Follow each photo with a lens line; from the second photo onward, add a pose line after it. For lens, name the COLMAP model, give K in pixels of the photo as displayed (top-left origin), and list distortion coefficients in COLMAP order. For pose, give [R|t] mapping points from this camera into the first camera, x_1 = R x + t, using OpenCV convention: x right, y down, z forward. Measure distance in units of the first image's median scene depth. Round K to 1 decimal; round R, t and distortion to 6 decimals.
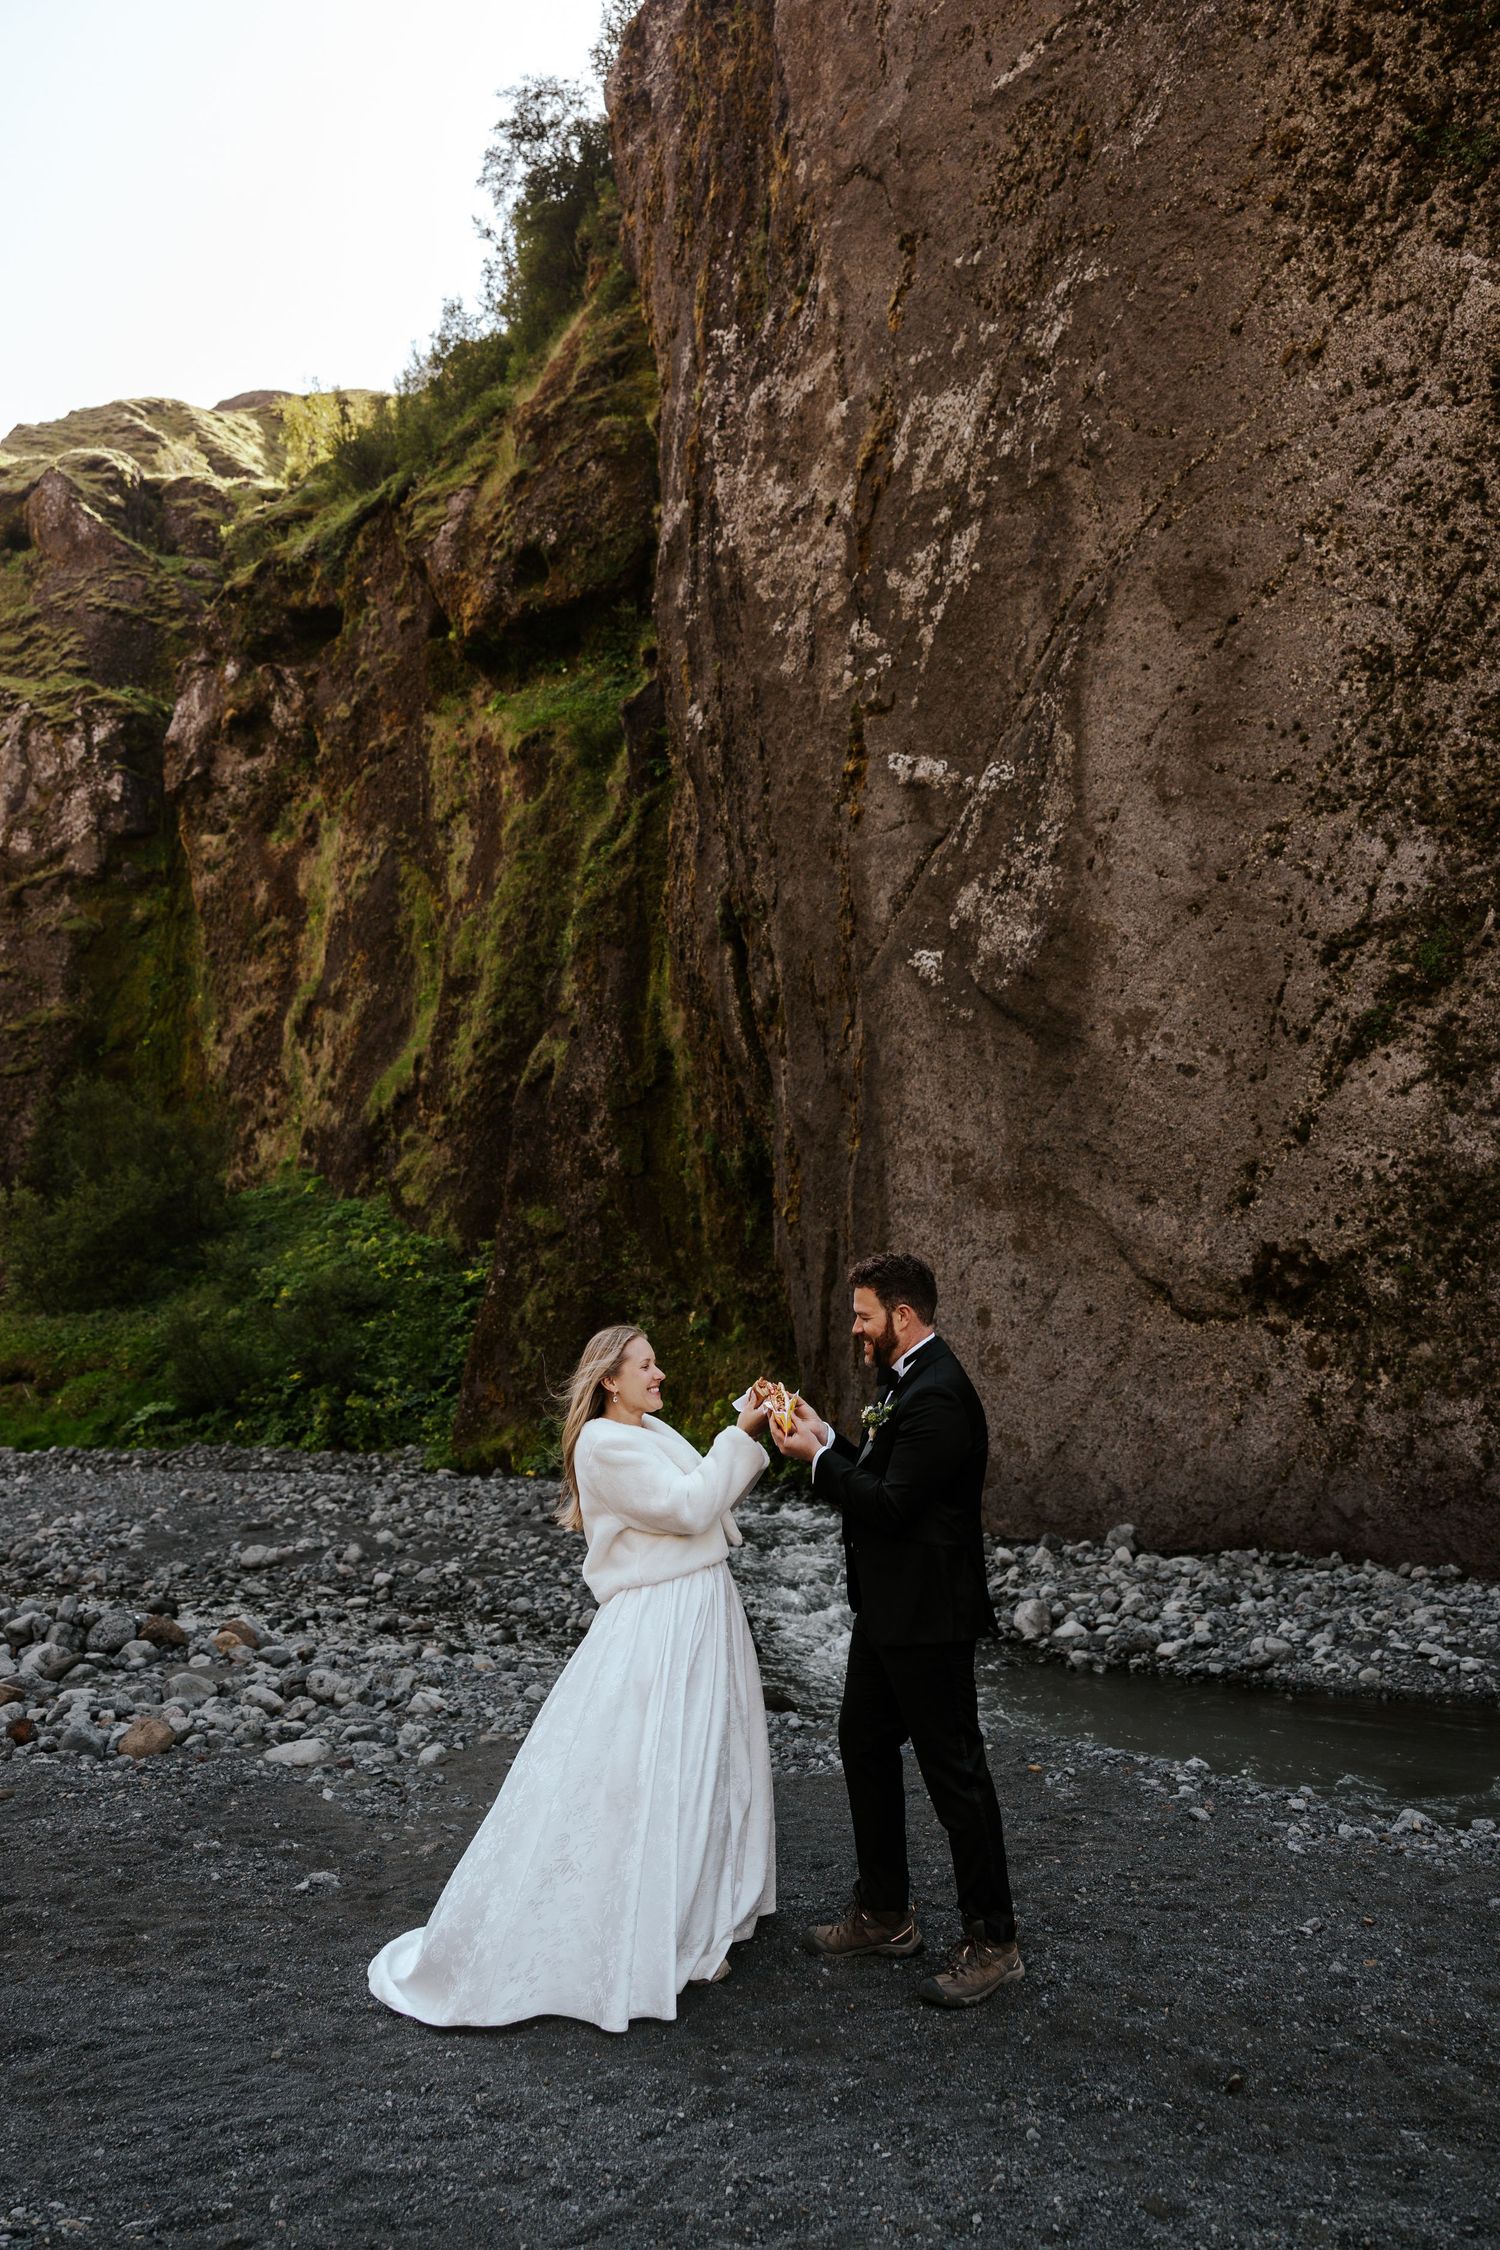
lens RADIAL K [[2064.8, 0, 806.2], [0, 2064.8, 1135.8], [0, 0, 1]] dist [0.006856, 0.011560]
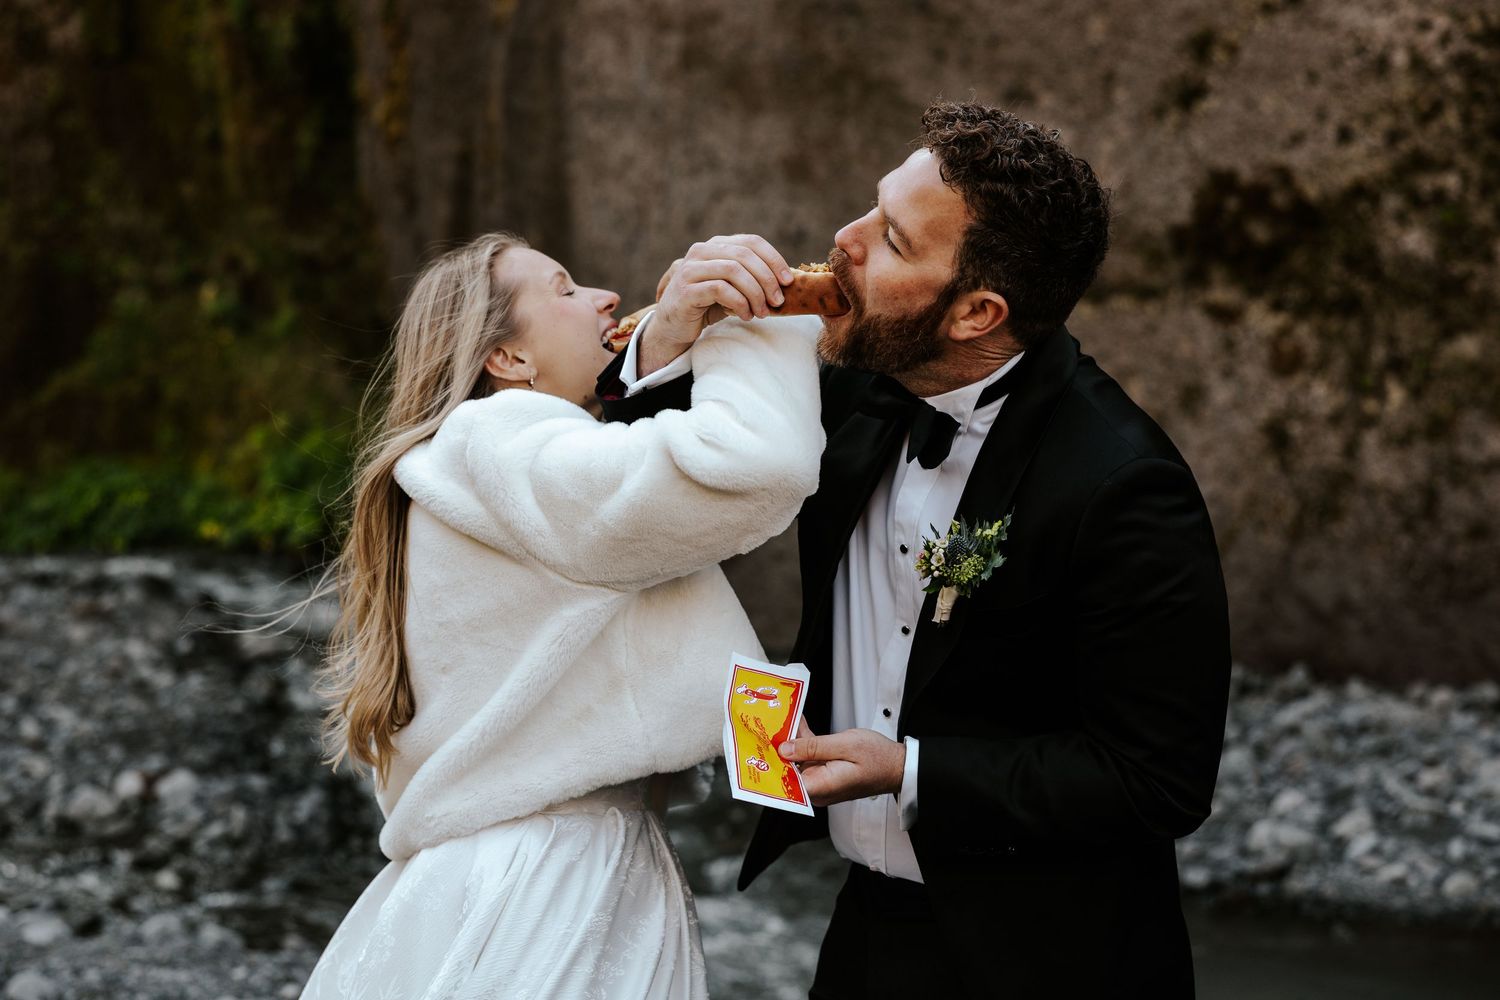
lens RADIAL K [[3102.0, 0, 888.7], [0, 3102.0, 500.6], [0, 0, 1]] dist [0.016851, 0.157980]
pose [[0.985450, -0.005237, 0.169886, -0.023882], [-0.020426, 0.988632, 0.148961, 0.012156], [-0.168735, -0.150264, 0.974140, 0.100032]]
